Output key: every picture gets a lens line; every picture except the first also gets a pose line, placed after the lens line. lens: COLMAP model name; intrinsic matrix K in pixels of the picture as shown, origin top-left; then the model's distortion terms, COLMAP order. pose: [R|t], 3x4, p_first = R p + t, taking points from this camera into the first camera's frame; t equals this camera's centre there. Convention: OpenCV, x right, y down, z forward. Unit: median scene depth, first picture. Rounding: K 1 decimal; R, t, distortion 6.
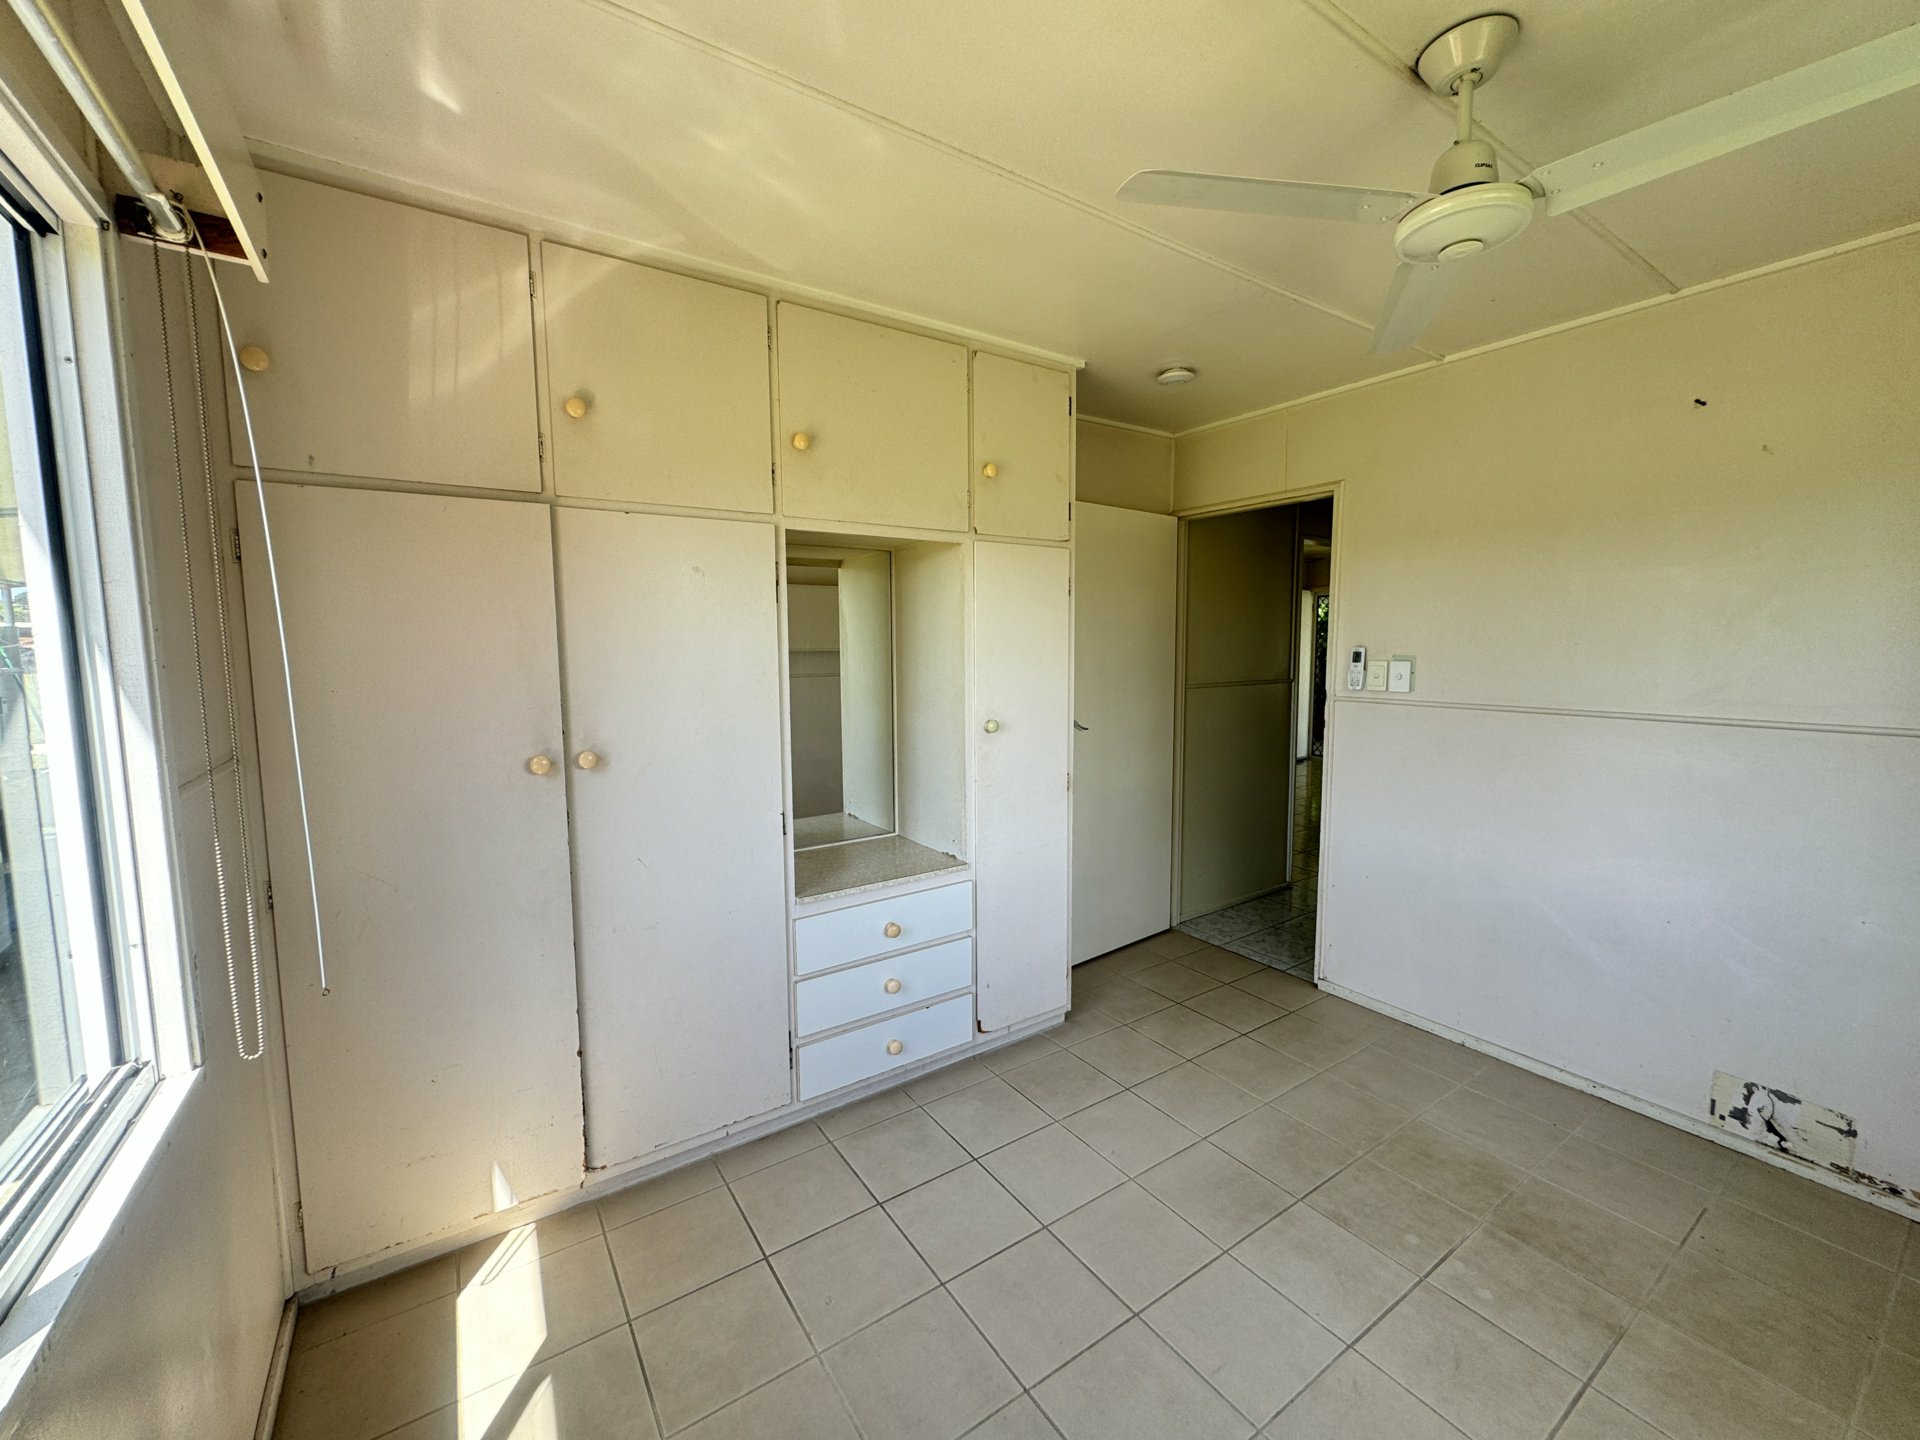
lens RADIAL K [[767.9, 0, 963.9], [0, 767.9, 715.7], [0, 0, 1]] dist [-0.000551, -0.000307]
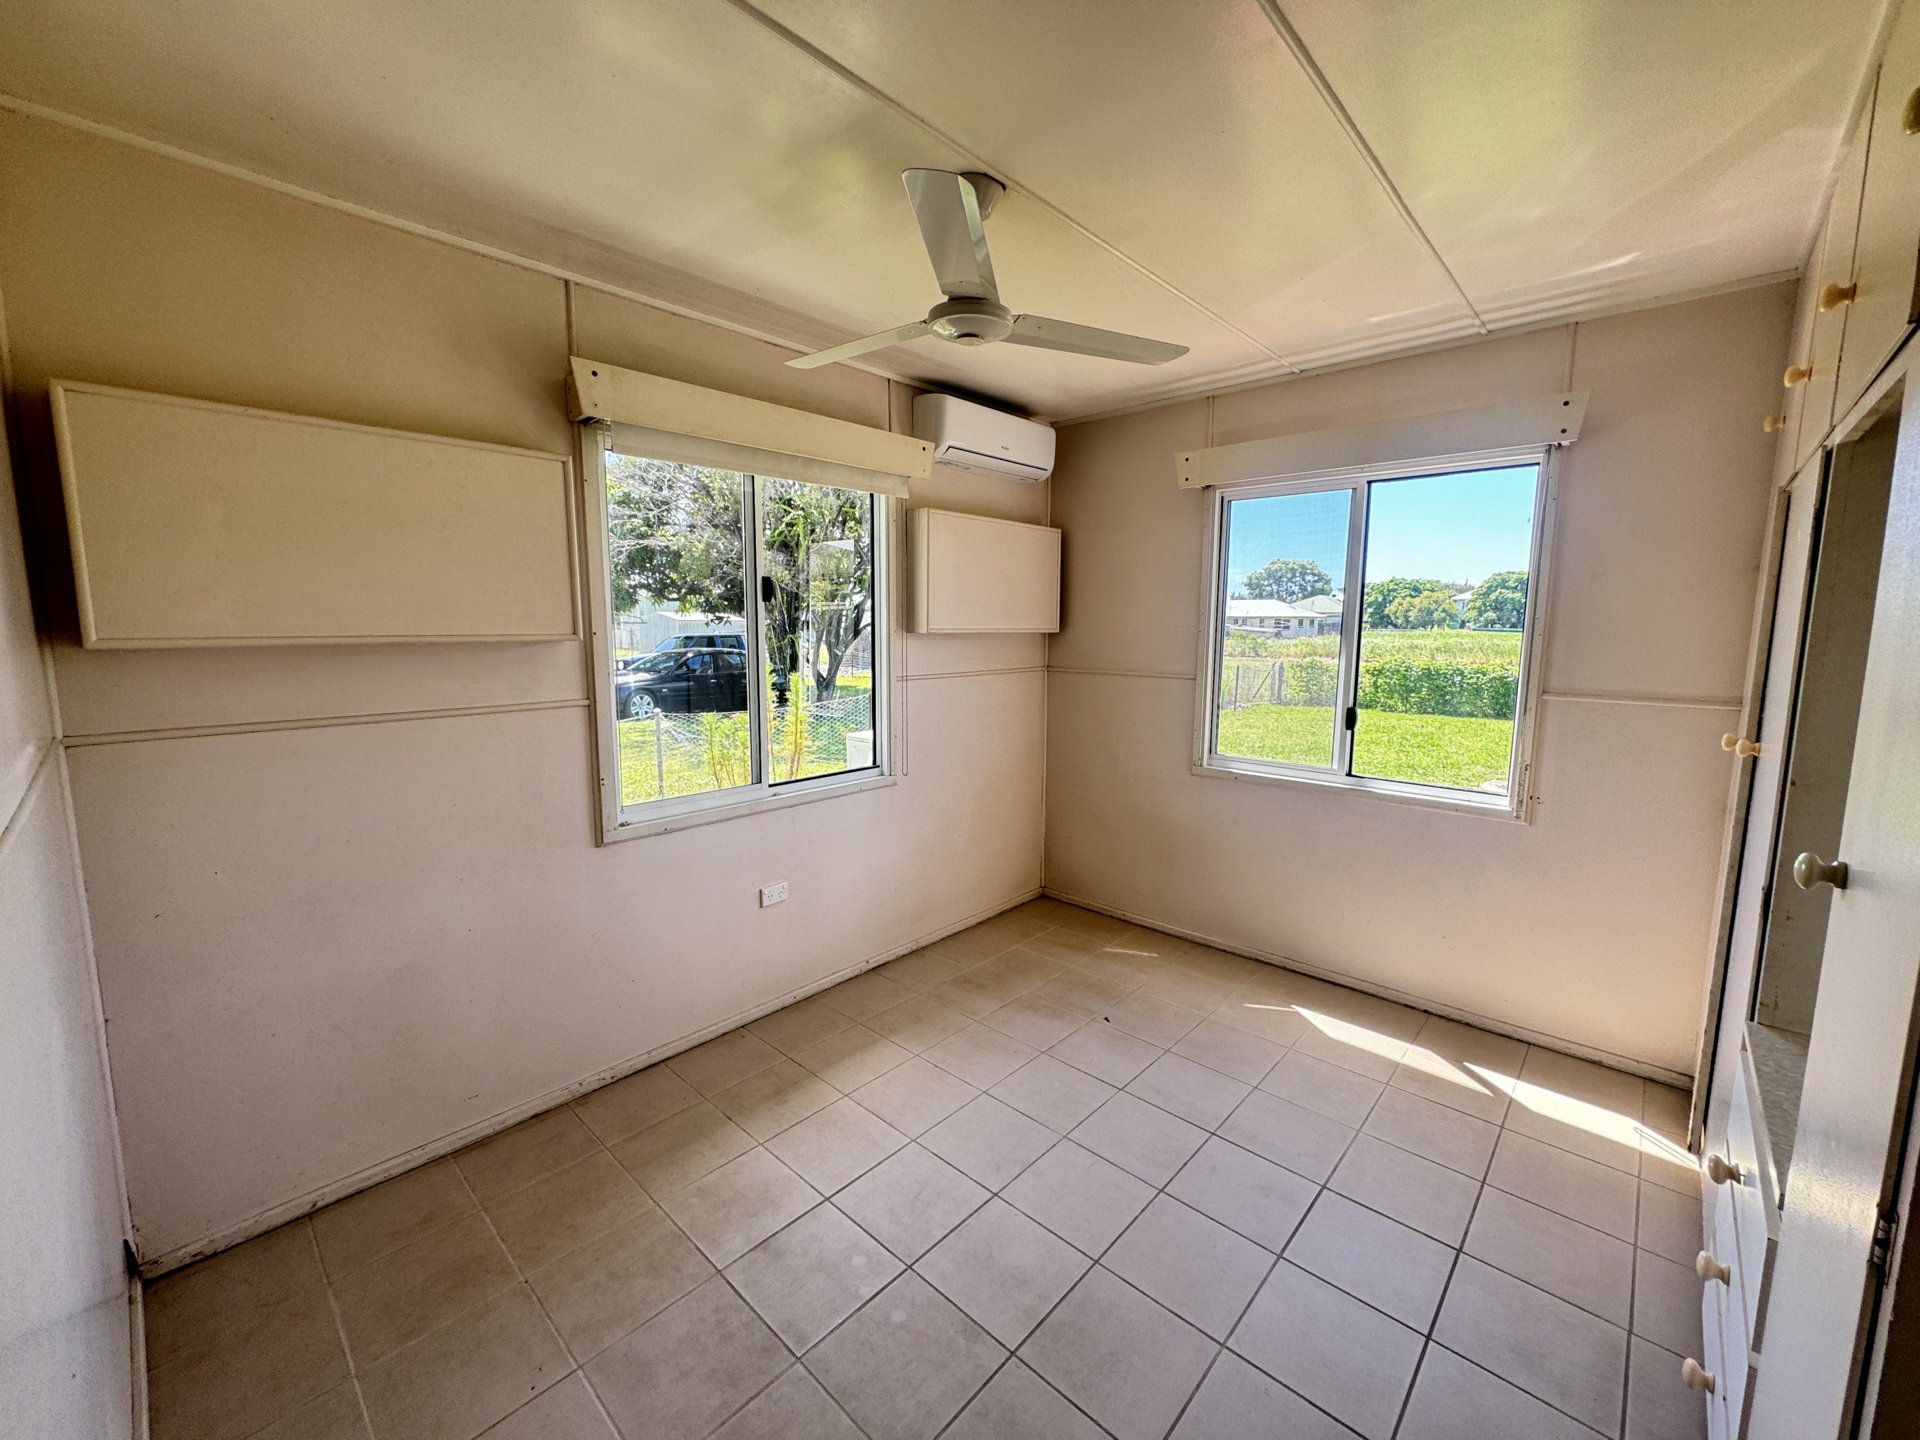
lens RADIAL K [[767.9, 0, 963.9], [0, 767.9, 715.7], [0, 0, 1]] dist [-0.000551, -0.000307]
pose [[-0.971950, 0.030409, -0.233214, 0.777811], [-0.020897, 0.976517, 0.214422, -0.191992], [0.234258, 0.213281, -0.948491, 1.897779]]
